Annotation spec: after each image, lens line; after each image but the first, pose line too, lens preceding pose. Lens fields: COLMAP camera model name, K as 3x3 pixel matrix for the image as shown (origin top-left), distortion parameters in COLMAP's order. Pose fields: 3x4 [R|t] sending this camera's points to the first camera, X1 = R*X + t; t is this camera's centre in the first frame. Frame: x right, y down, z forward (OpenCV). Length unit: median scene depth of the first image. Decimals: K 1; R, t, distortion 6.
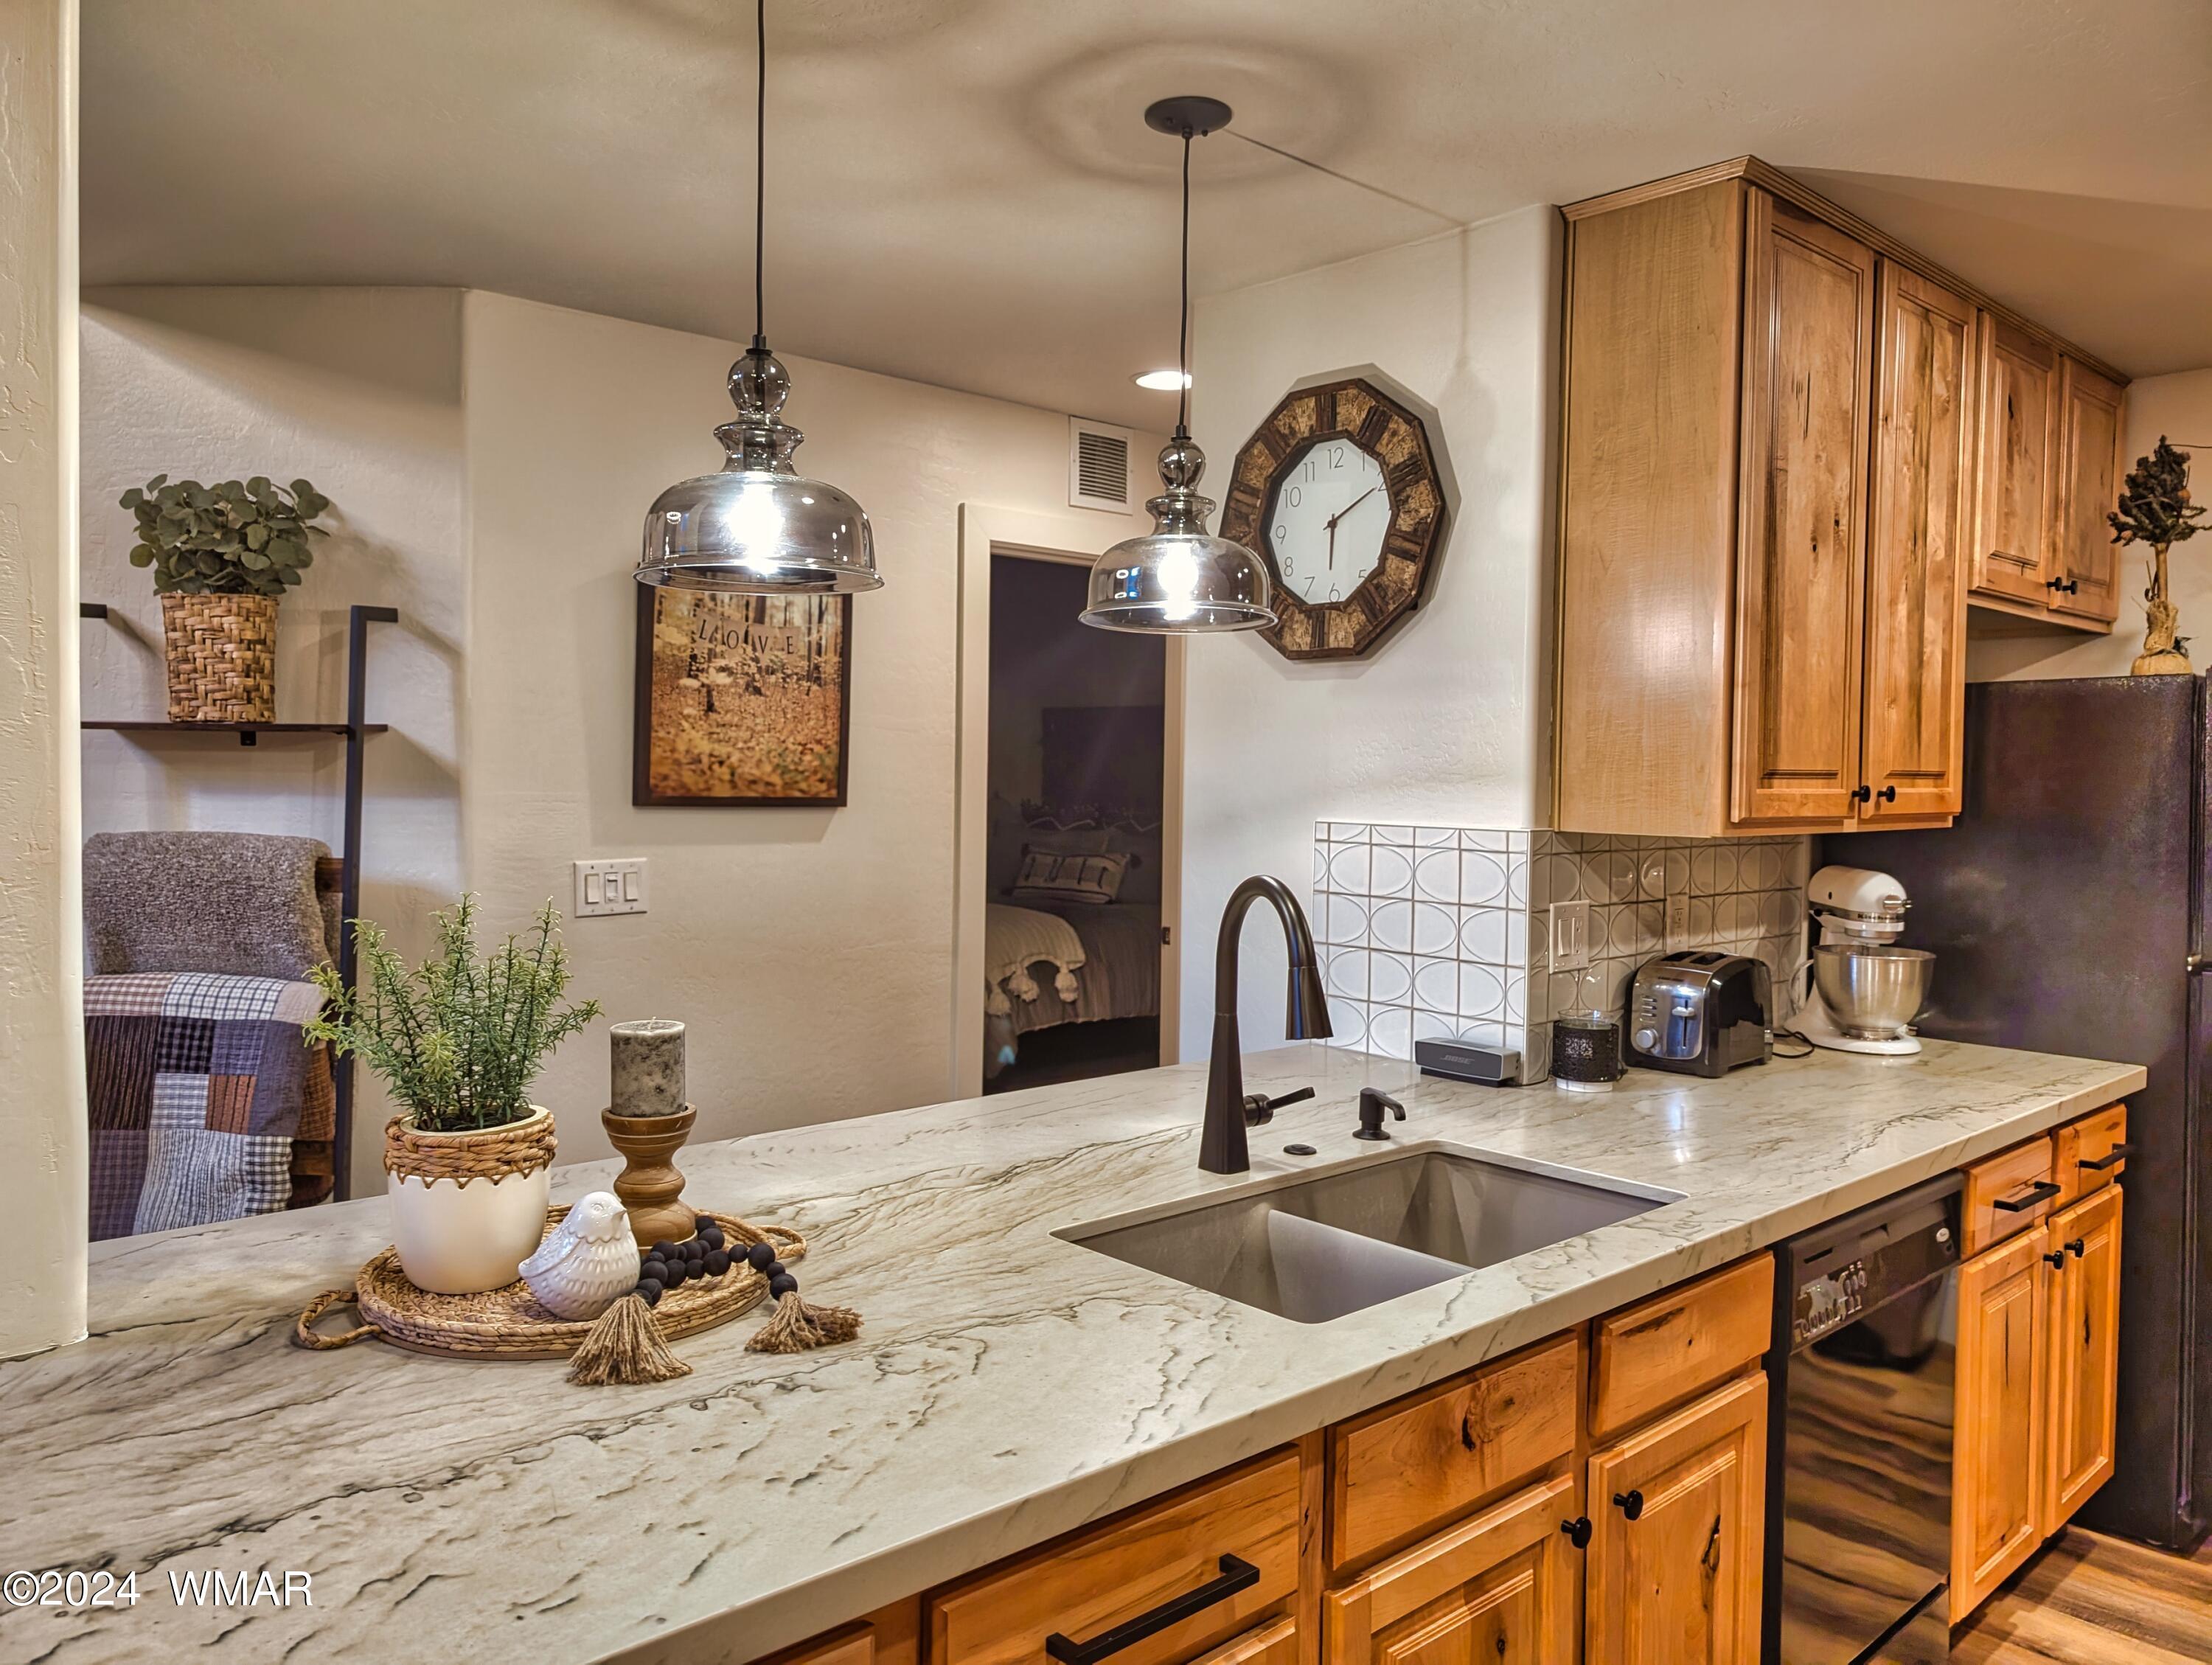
lens RADIAL K [[1592.5, 0, 1115.5], [0, 1592.5, 820.6], [0, 0, 1]] dist [0.013274, -0.001677]
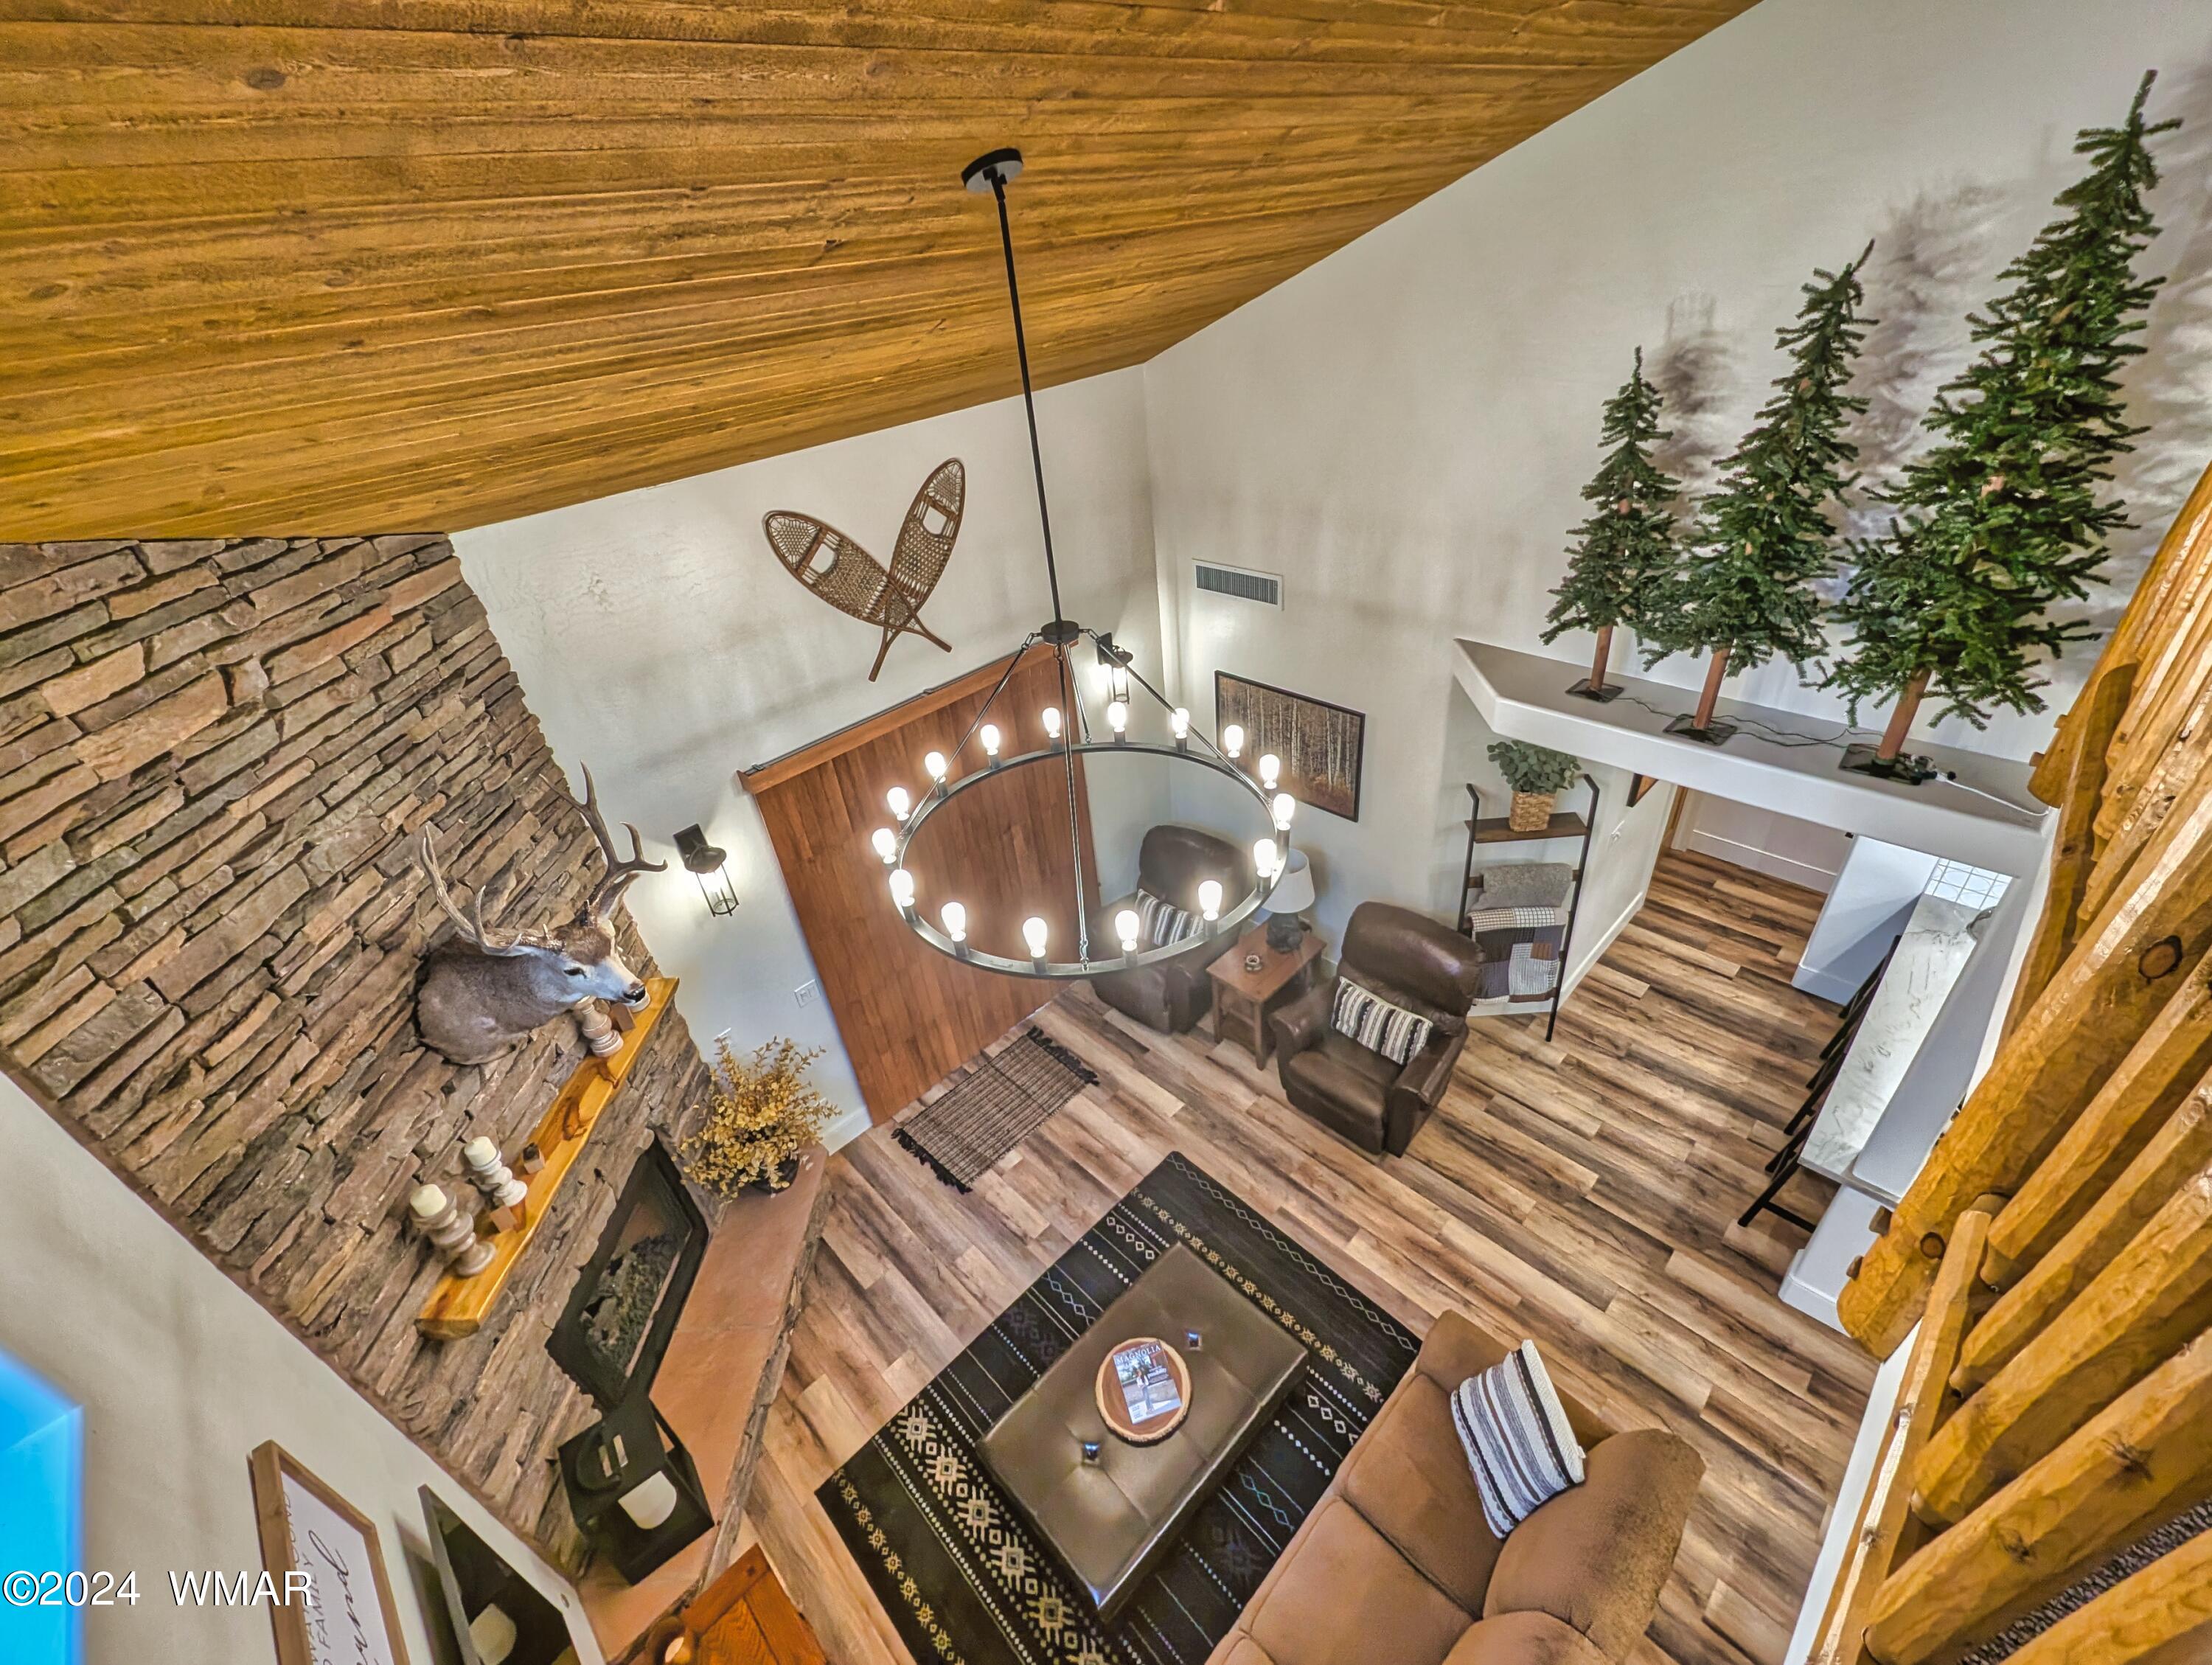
lens RADIAL K [[914.8, 0, 1106.0], [0, 914.8, 832.5], [0, 0, 1]] dist [0.000362, -0.000449]
pose [[0.993251, -0.111343, -0.032497, -1.258033], [0.111867, 0.845567, 0.522017, -0.965650], [-0.030644, -0.522129, 0.852316, -0.289589]]
